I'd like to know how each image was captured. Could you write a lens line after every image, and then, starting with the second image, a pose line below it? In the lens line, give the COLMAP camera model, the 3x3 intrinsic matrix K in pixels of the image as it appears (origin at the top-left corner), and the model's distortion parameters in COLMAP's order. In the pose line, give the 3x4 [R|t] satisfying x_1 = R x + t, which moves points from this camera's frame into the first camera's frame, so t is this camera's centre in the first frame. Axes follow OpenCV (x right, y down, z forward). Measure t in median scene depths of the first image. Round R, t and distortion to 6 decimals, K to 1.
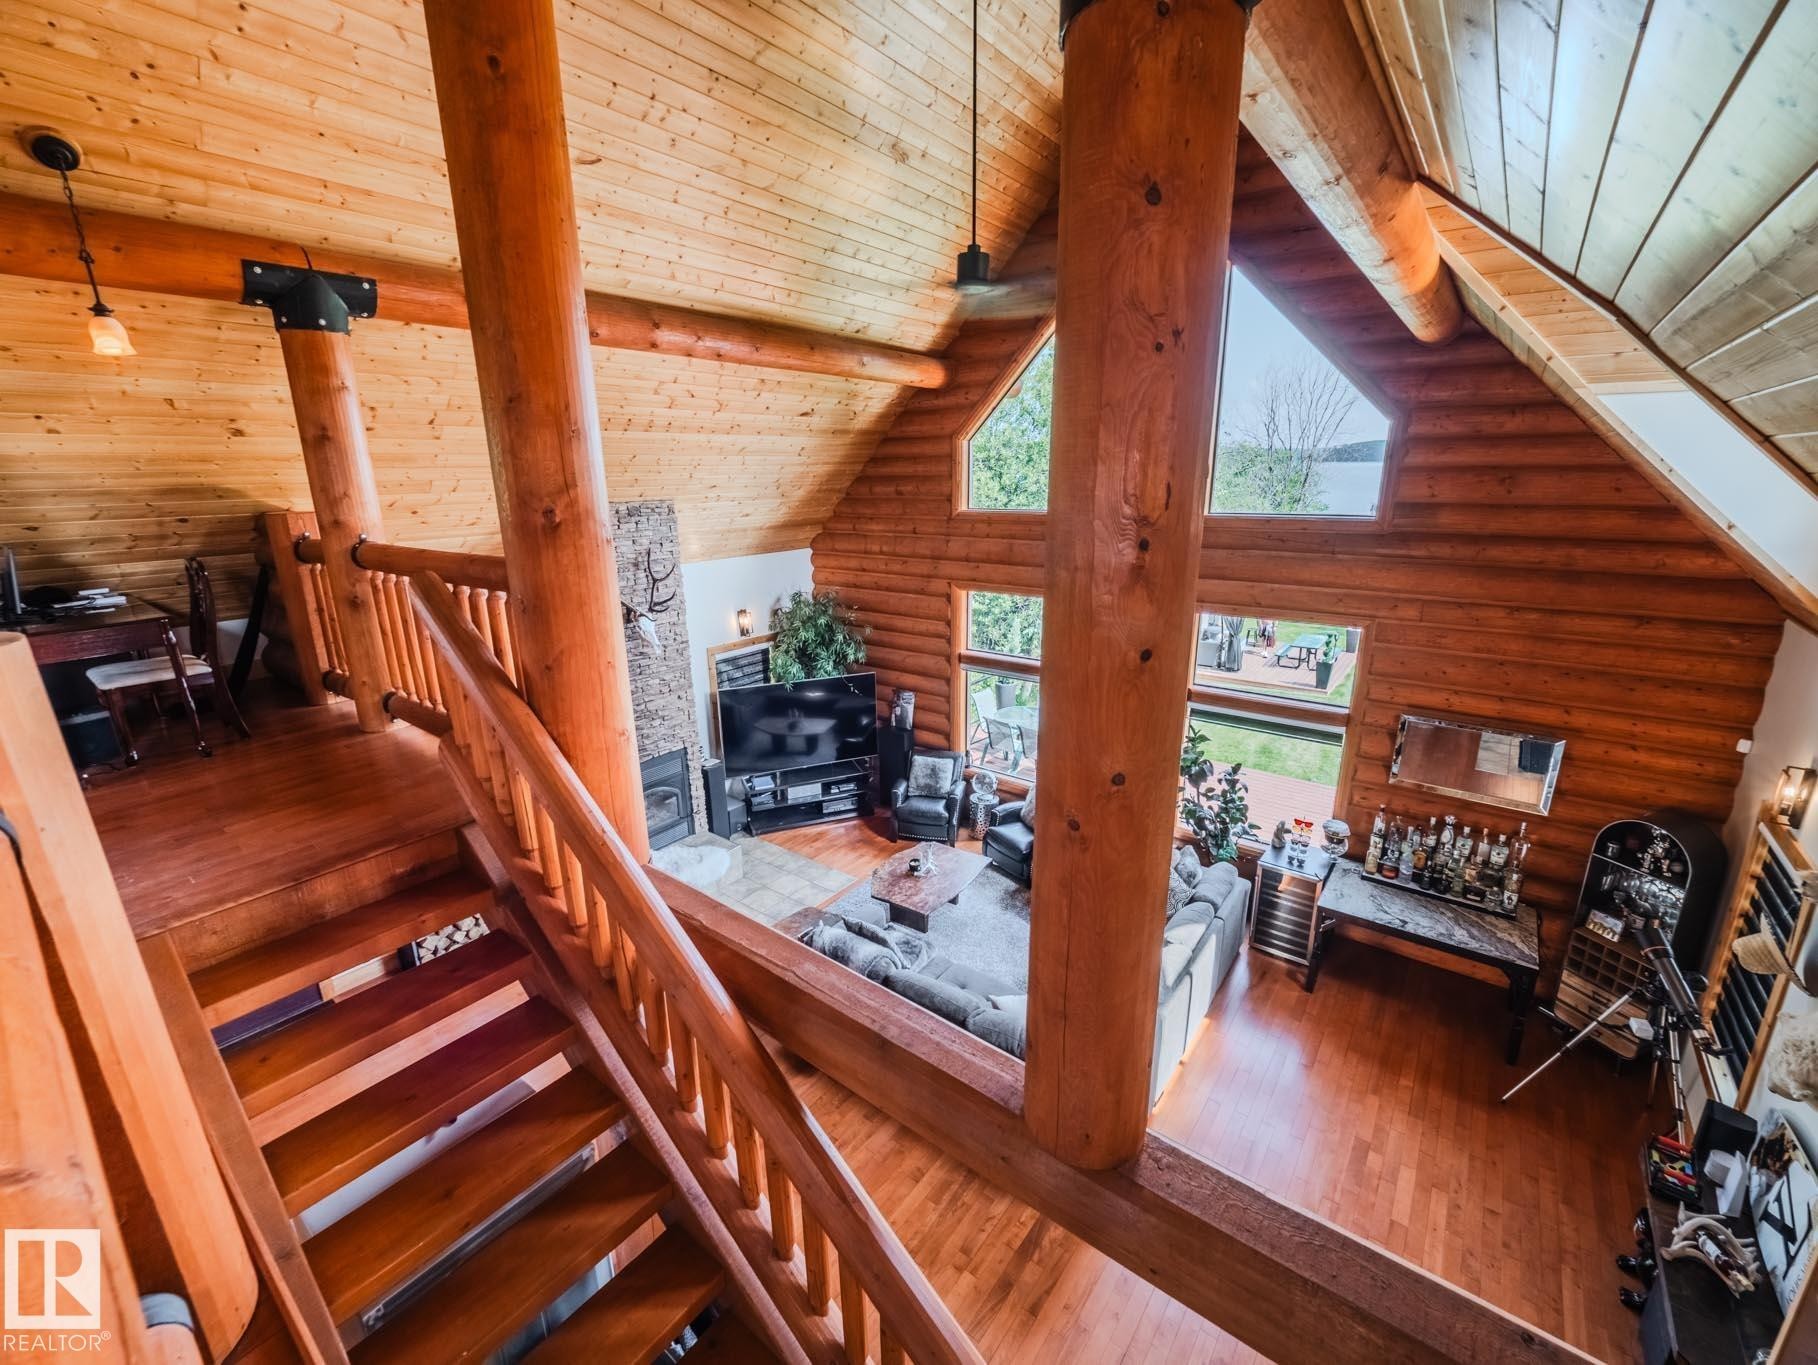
lens RADIAL K [[754.8, 0, 903.6], [0, 754.8, 683.0], [0, 0, 1]] dist [0.007548, -0.010018]
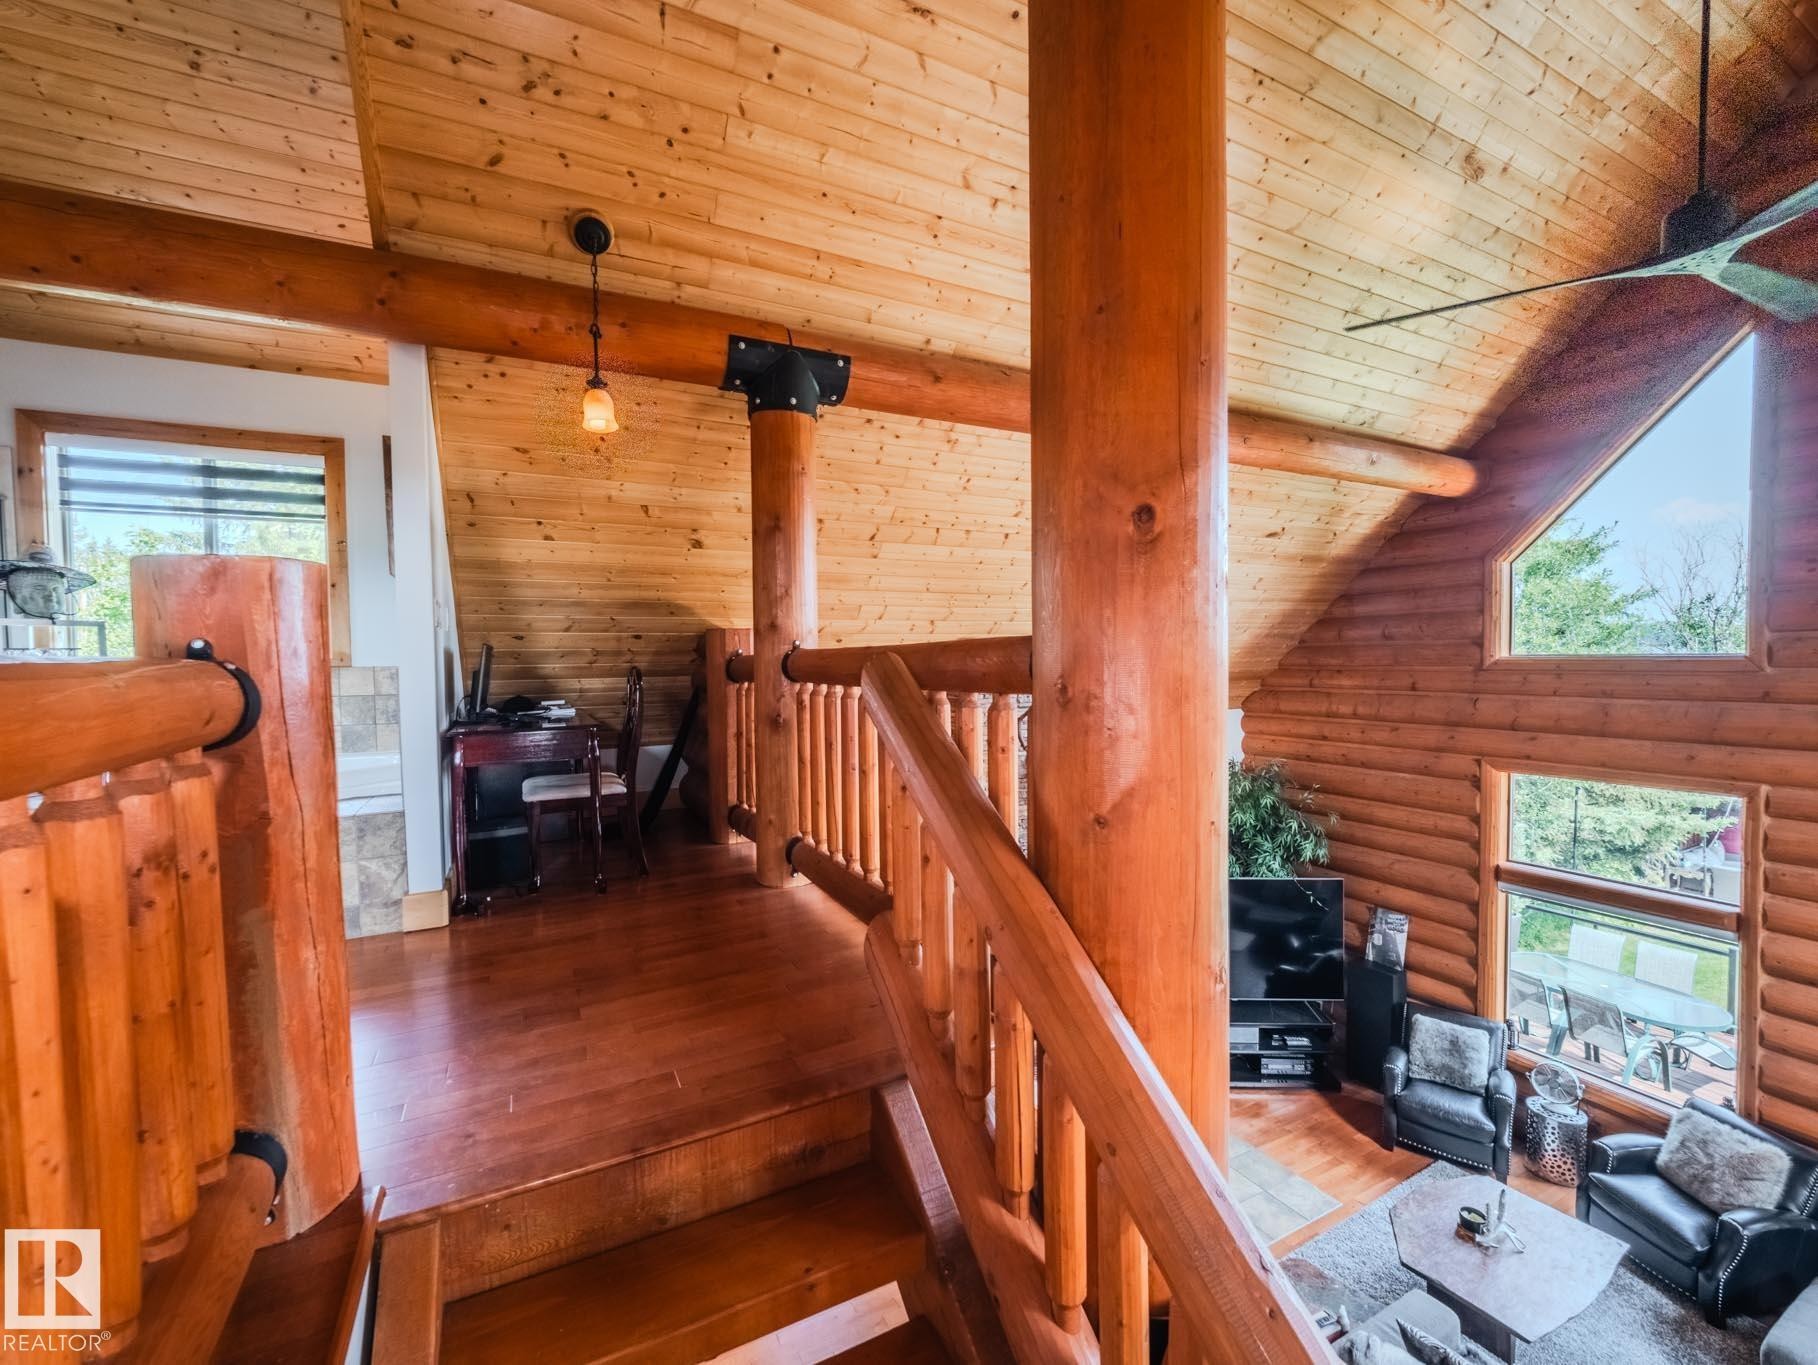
lens RADIAL K [[757.7, 0, 900.9], [0, 757.7, 684.1], [0, 0, 1]] dist [-0.000353, -0.000793]
pose [[0.903270, 0.016601, -0.428751, -0.153064], [-0.115552, 0.971745, -0.205815, 0.004301], [0.413220, 0.235449, 0.879666, 0.197072]]
